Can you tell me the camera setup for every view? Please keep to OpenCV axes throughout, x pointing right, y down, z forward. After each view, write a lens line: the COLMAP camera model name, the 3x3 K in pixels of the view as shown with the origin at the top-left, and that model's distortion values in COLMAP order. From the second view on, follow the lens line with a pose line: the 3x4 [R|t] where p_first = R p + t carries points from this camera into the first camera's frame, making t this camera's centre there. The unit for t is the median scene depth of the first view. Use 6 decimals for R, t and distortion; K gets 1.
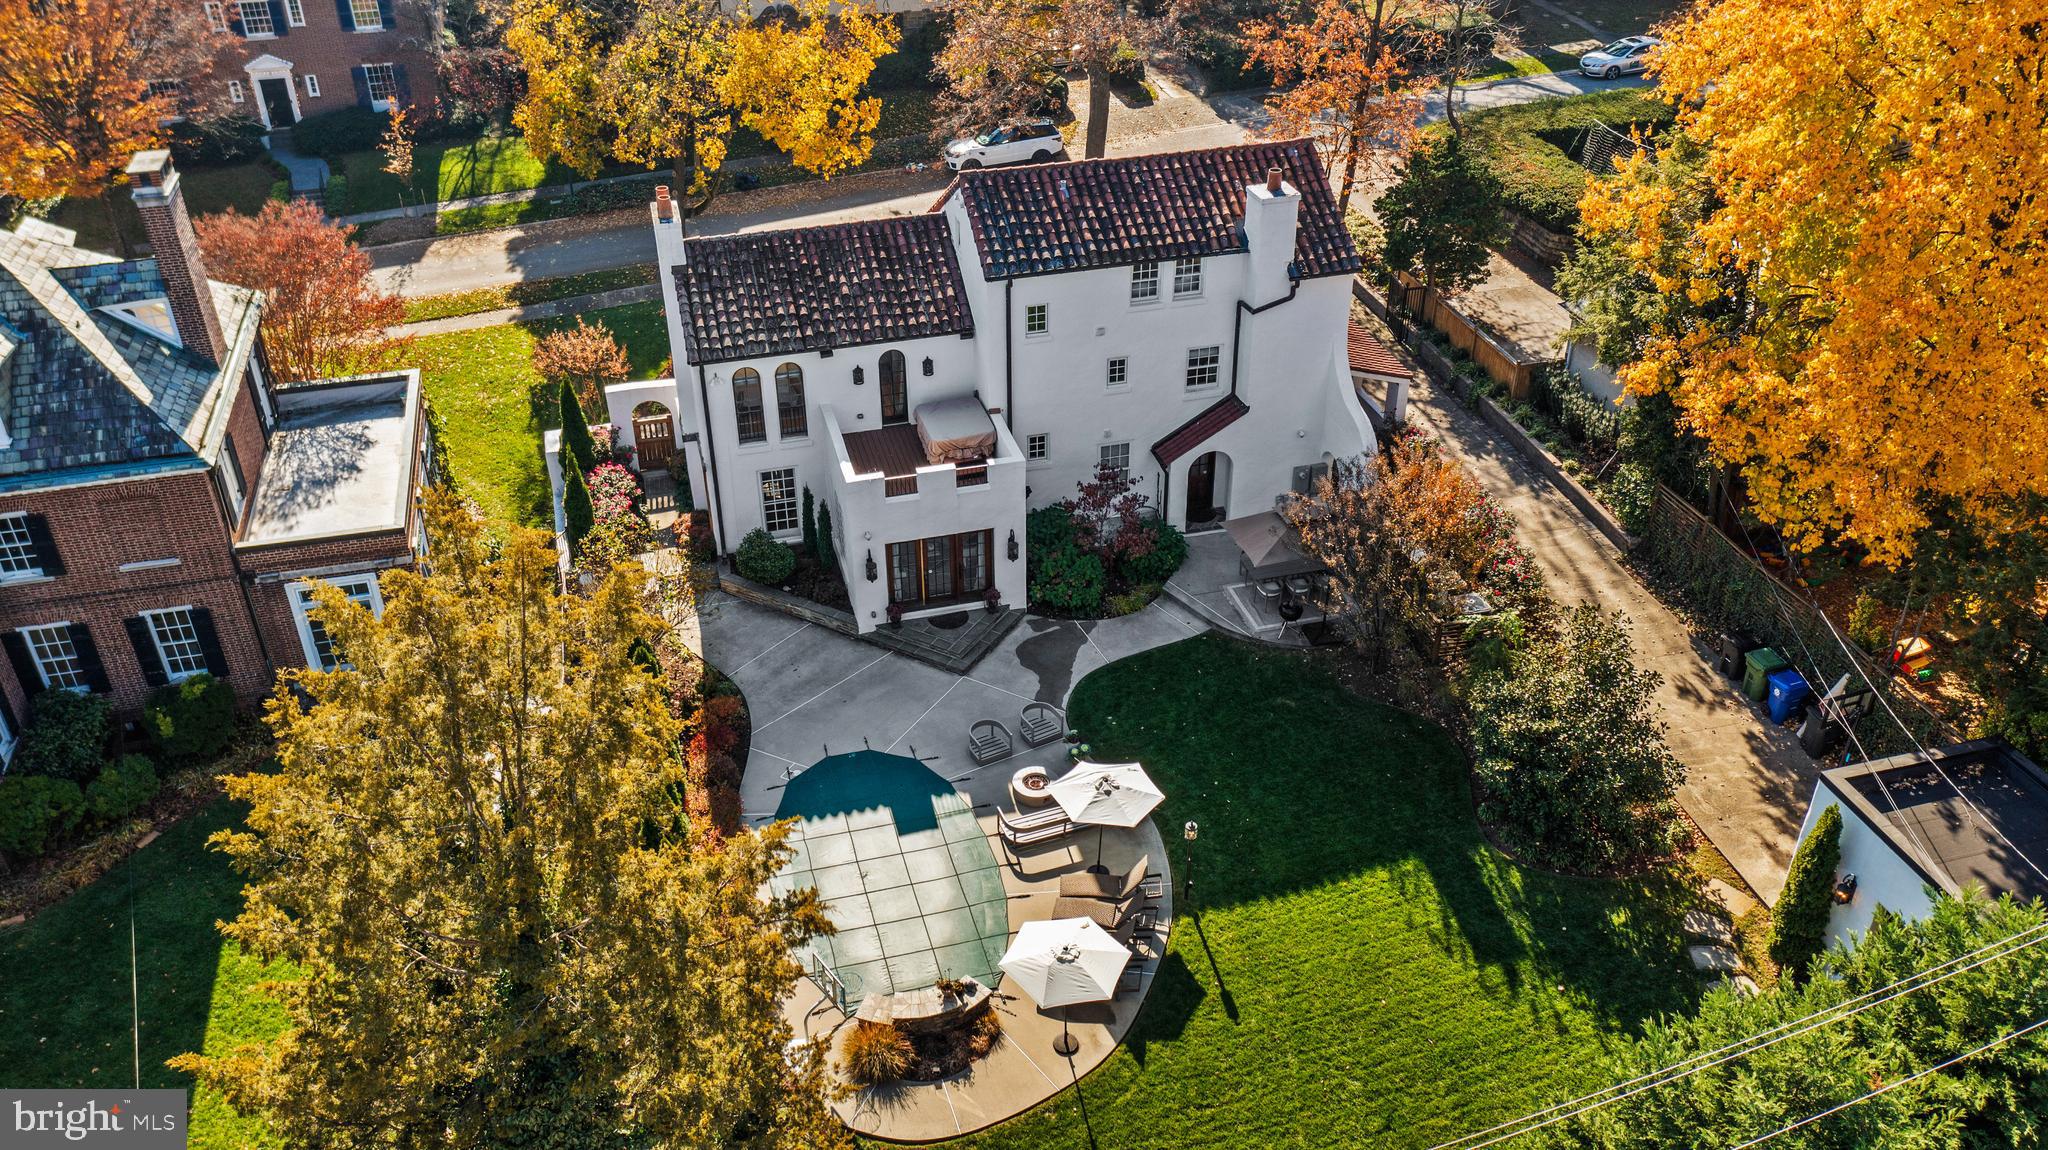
lens RADIAL K [[1628.7, 0, 1024.1], [0, 1628.7, 569.1], [0, 0, 1]] dist [-0.026889, 0.002509]
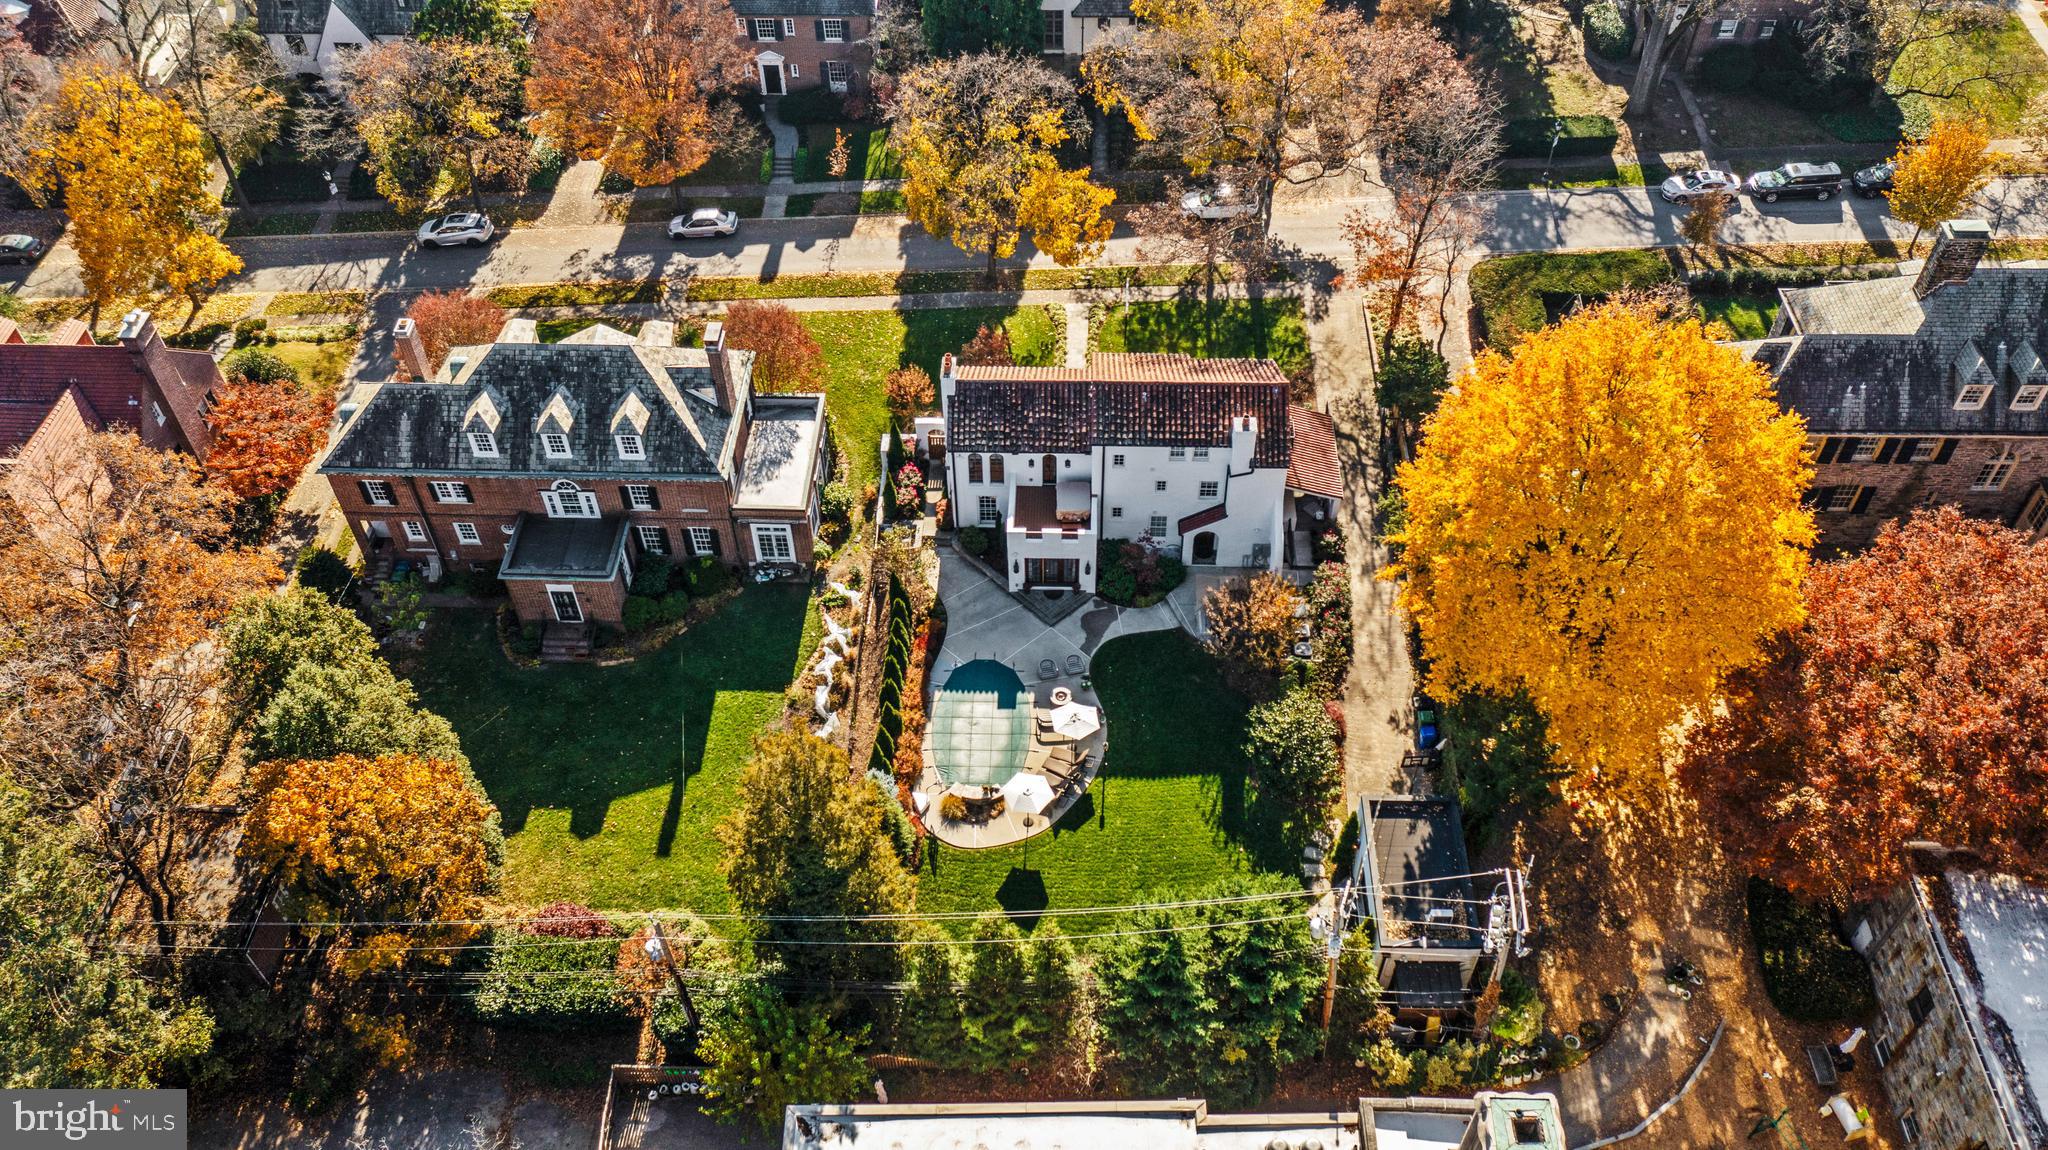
lens RADIAL K [[1628.7, 0, 1005.1], [0, 1628.7, 566.9], [0, 0, 1]] dist [-0.026889, 0.002509]
pose [[0.953743, 0.211342, -0.213798, 0.322962], [-0.149458, 0.950403, 0.272757, -0.545353], [0.260840, -0.228186, 0.938026, -0.903893]]
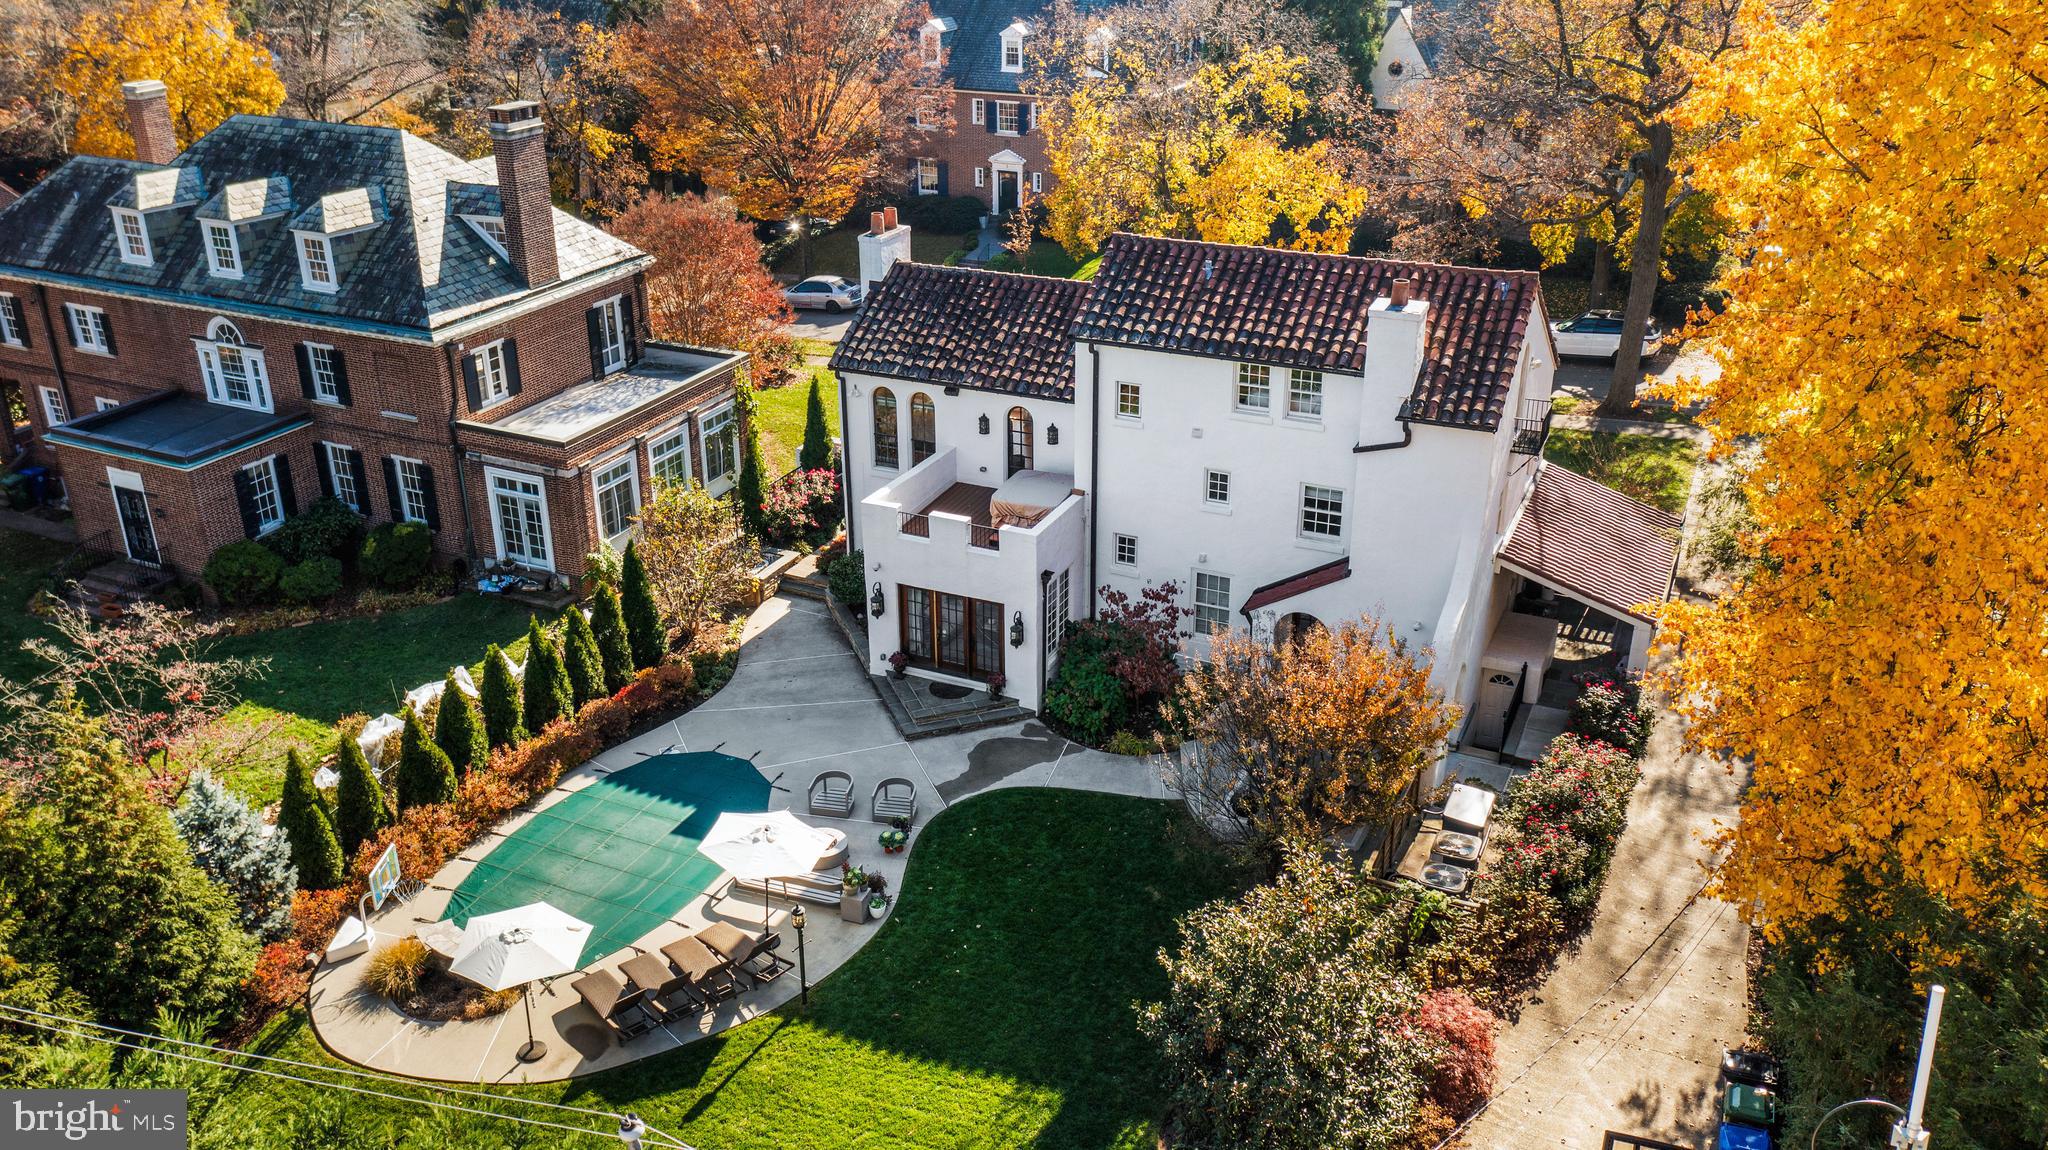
lens RADIAL K [[1628.7, 0, 1030.6], [0, 1628.7, 589.7], [0, 0, 1]] dist [-0.026889, 0.002509]
pose [[0.767193, 0.272893, -0.580469, 0.510447], [-0.350721, 0.936187, -0.023415, -0.016571], [0.537038, 0.221546, 0.813945, 0.268914]]
